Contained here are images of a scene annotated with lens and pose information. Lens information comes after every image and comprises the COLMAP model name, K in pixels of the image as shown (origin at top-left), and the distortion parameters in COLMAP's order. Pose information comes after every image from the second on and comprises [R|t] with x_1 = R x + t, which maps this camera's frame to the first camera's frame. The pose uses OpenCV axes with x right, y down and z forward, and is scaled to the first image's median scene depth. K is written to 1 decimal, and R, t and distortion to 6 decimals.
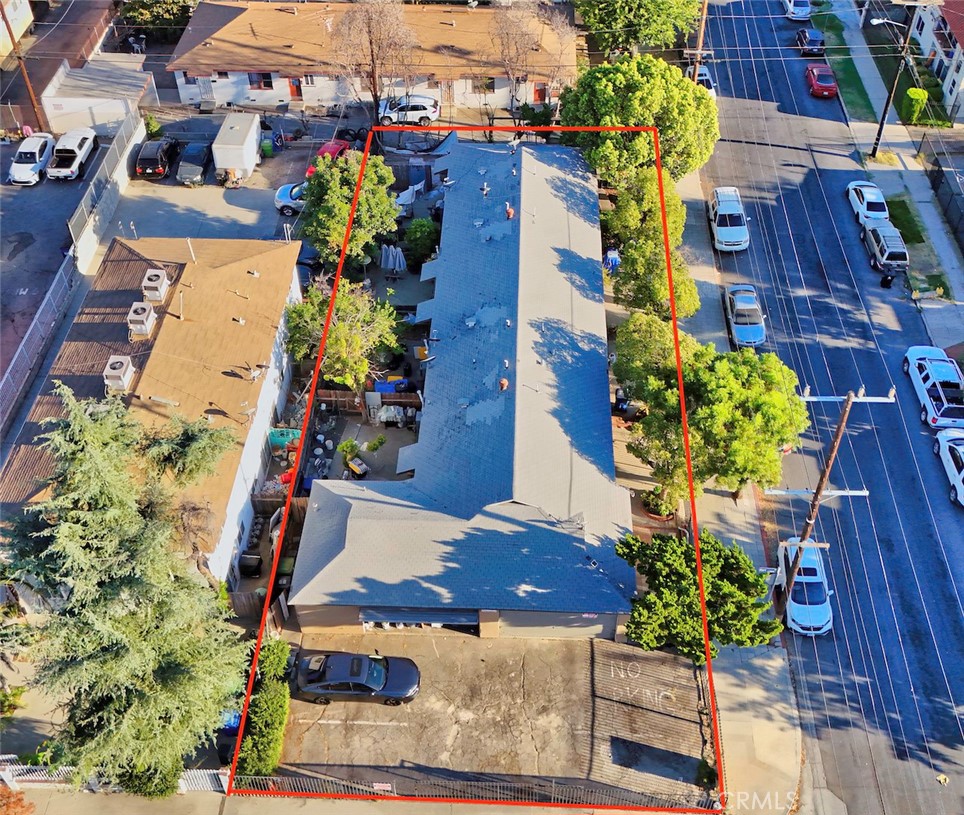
lens RADIAL K [[1074.3, 0, 482.0], [0, 1074.3, 407.5], [0, 0, 1]] dist [0.115488, -0.167619]
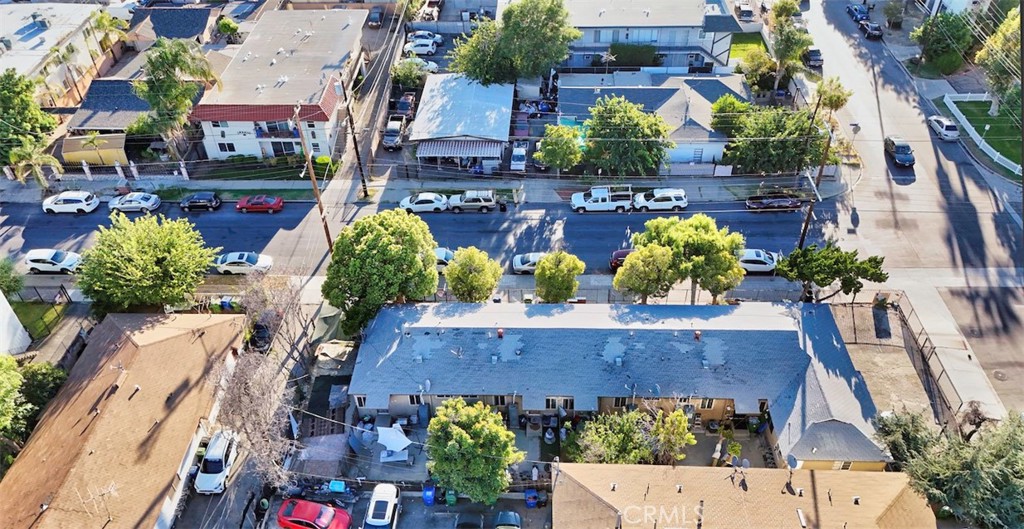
lens RADIAL K [[756.6, 0, 512.2], [0, 756.6, 282.2], [0, 0, 1]] dist [0.071817, -0.065677]
pose [[-0.011151, -0.654458, 0.756016, -0.791335], [0.720271, 0.519184, 0.460064, -0.795481], [-0.693604, 0.549666, 0.465597, 0.709526]]
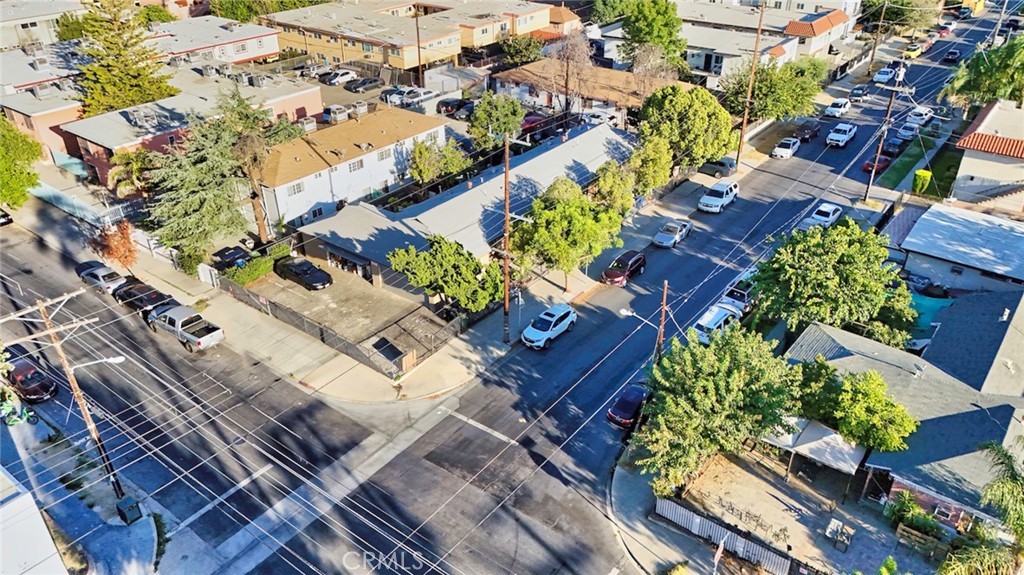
lens RADIAL K [[752.3, 0, 514.9], [0, 752.3, 291.5], [0, 0, 1]] dist [0.072681, -0.073802]
pose [[0.821828, 0.297221, -0.486064, 0.793028], [-0.404718, 0.905027, -0.130878, 0.288672], [0.401002, 0.304278, 0.864067, 0.027669]]
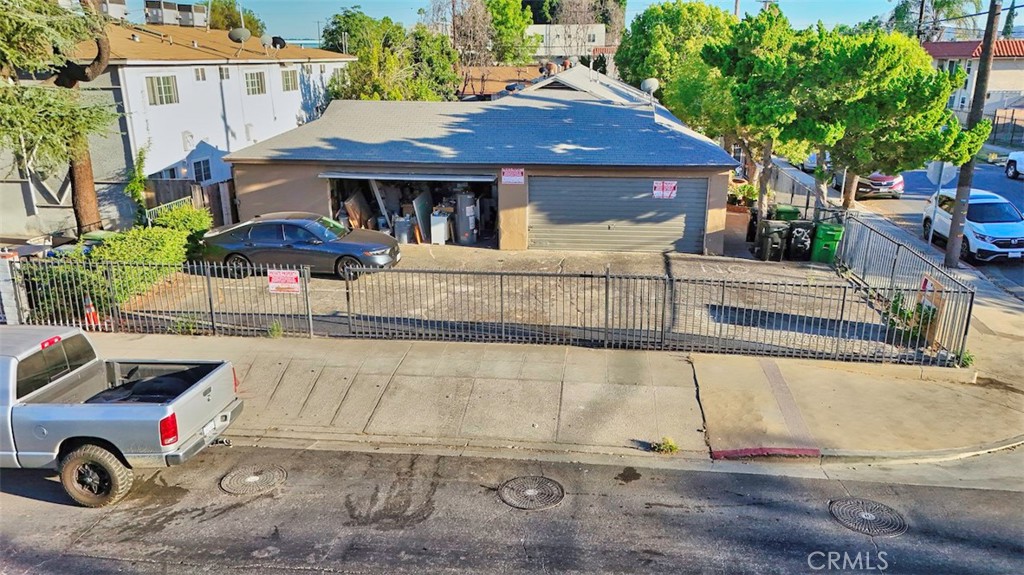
lens RADIAL K [[752.3, 0, 514.9], [0, 752.3, 291.5], [0, 0, 1]] dist [0.072681, -0.073802]
pose [[0.995622, 0.019408, -0.091433, 0.051954], [-0.059949, 0.883097, -0.465345, 0.453318], [0.071713, 0.468789, 0.880394, 0.605378]]
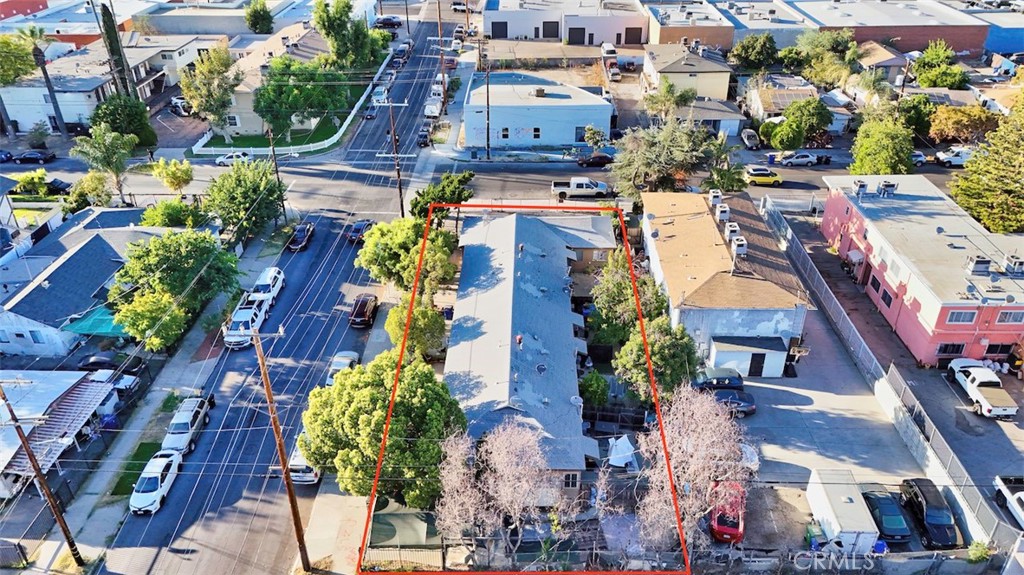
lens RADIAL K [[752.3, 0, 514.9], [0, 752.3, 291.5], [0, 0, 1]] dist [0.072681, -0.073802]
pose [[-0.999610, 0.026749, -0.008007, 0.044782], [-0.001301, 0.241823, 0.970319, -1.341795], [0.027892, 0.969952, -0.241694, 1.504672]]
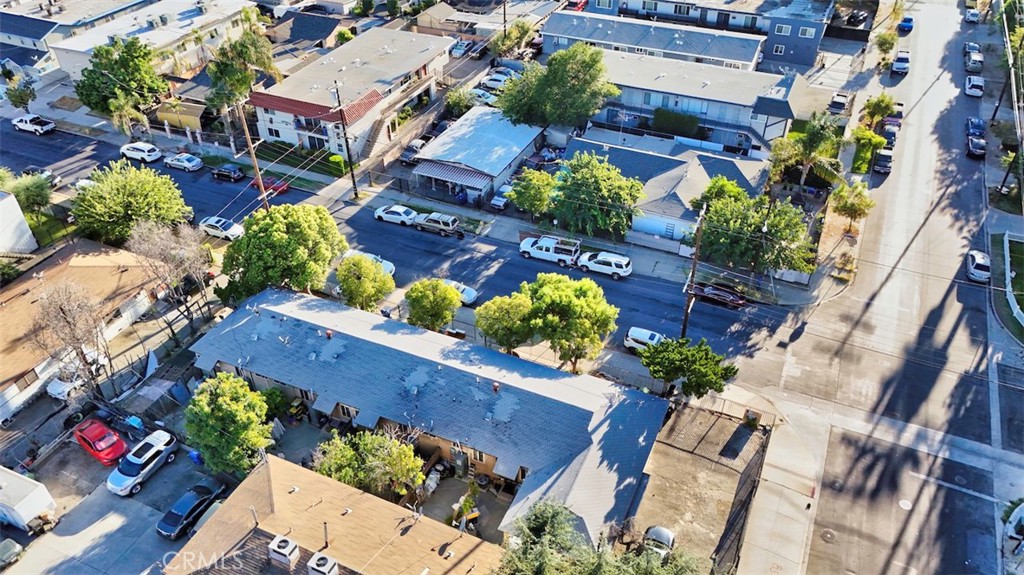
lens RADIAL K [[753.9, 0, 520.9], [0, 753.9, 286.0], [0, 0, 1]] dist [0.074503, -0.074204]
pose [[0.370270, -0.566340, 0.736315, -0.708116], [0.659342, 0.718586, 0.221141, -0.356698], [-0.654346, 0.403601, 0.639482, 0.287610]]
